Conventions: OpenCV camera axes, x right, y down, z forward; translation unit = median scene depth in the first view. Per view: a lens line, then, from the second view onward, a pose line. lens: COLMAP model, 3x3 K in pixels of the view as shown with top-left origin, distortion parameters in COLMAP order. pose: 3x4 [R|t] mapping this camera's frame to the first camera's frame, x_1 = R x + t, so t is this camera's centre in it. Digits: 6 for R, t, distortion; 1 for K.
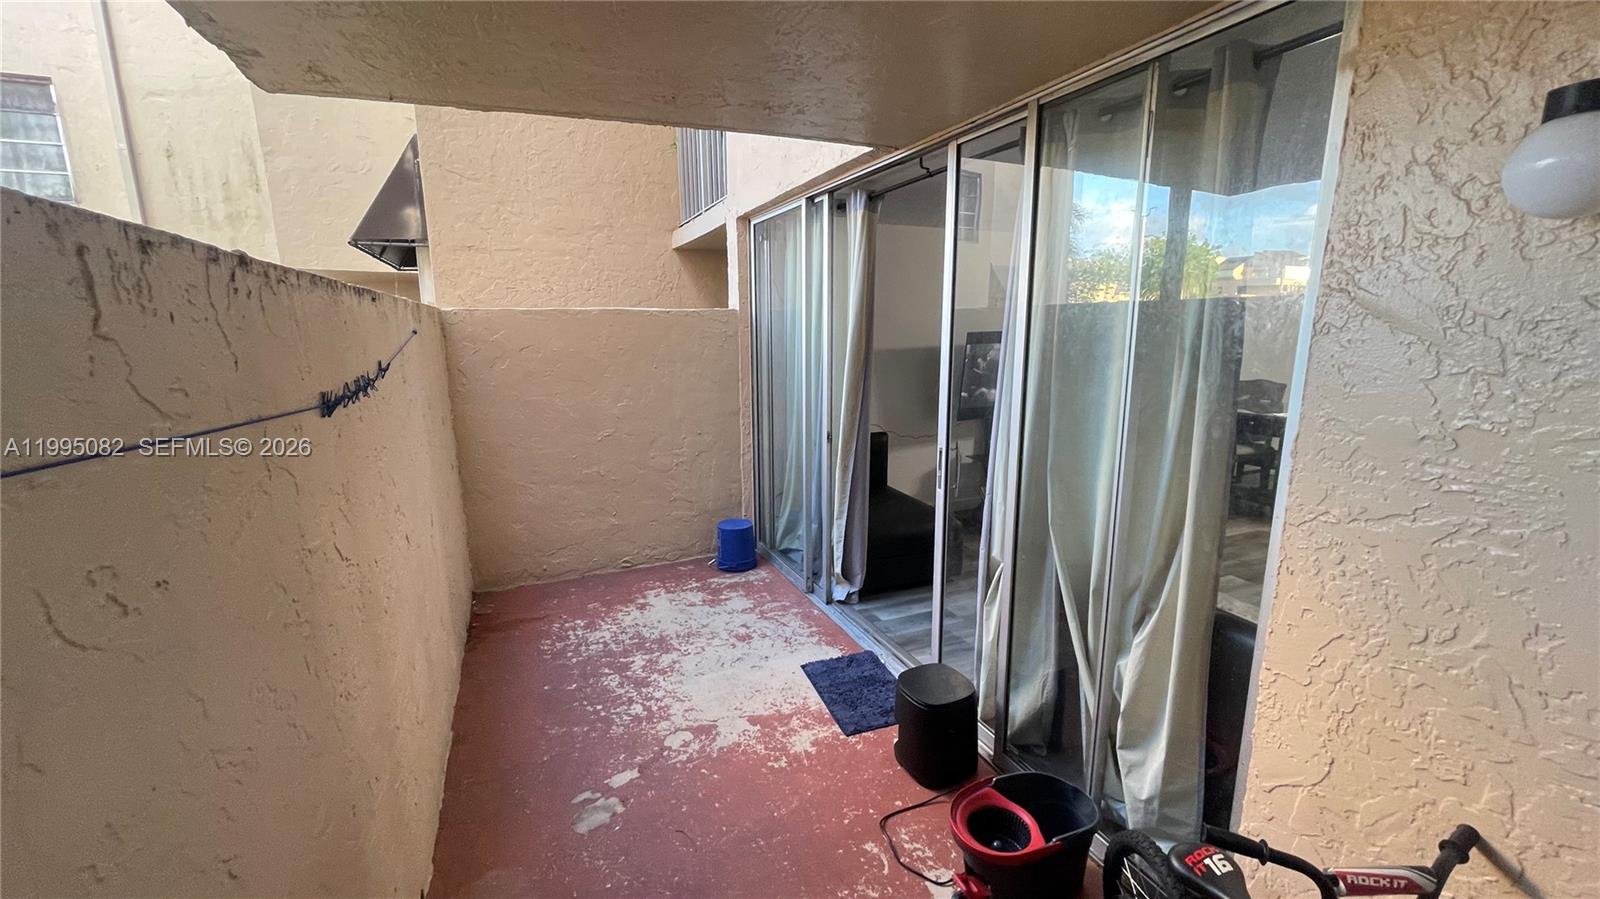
lens RADIAL K [[643.4, 0, 800.2], [0, 643.4, 450.6], [0, 0, 1]] dist [-0.000214, 0.000001]
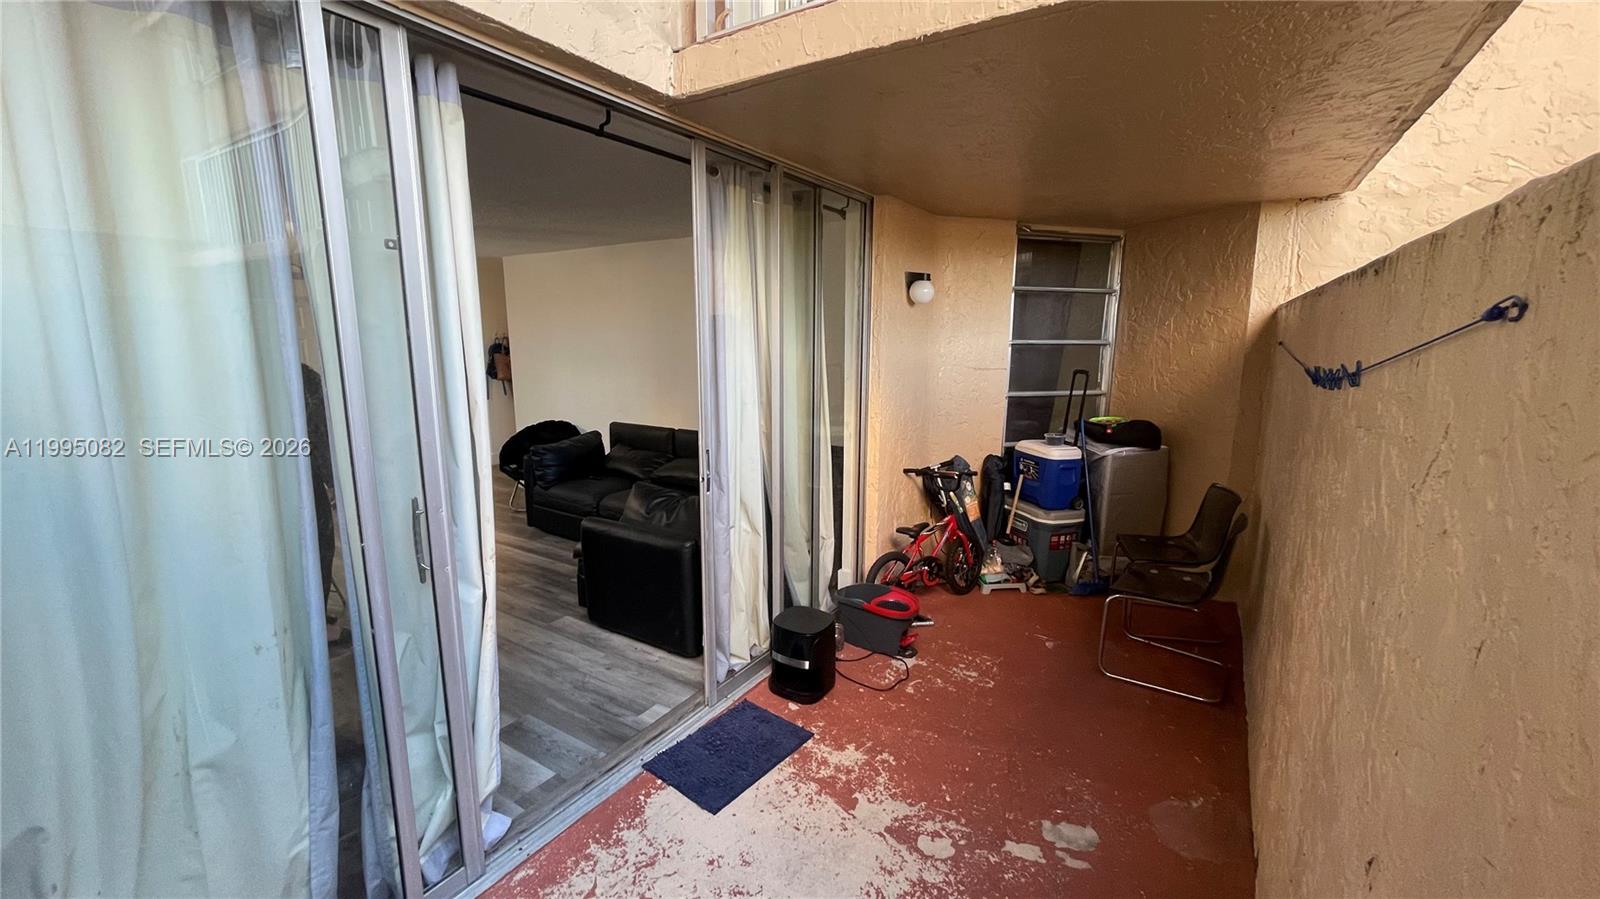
lens RADIAL K [[643.4, 0, 802.0], [0, 643.4, 445.0], [0, 0, 1]] dist [-0.000214, 0.000001]
pose [[-0.550368, -0.139436, 0.823197, -0.672556], [0.163364, 0.948914, 0.269952, -0.253579], [-0.818784, 0.283054, -0.499473, 1.377010]]
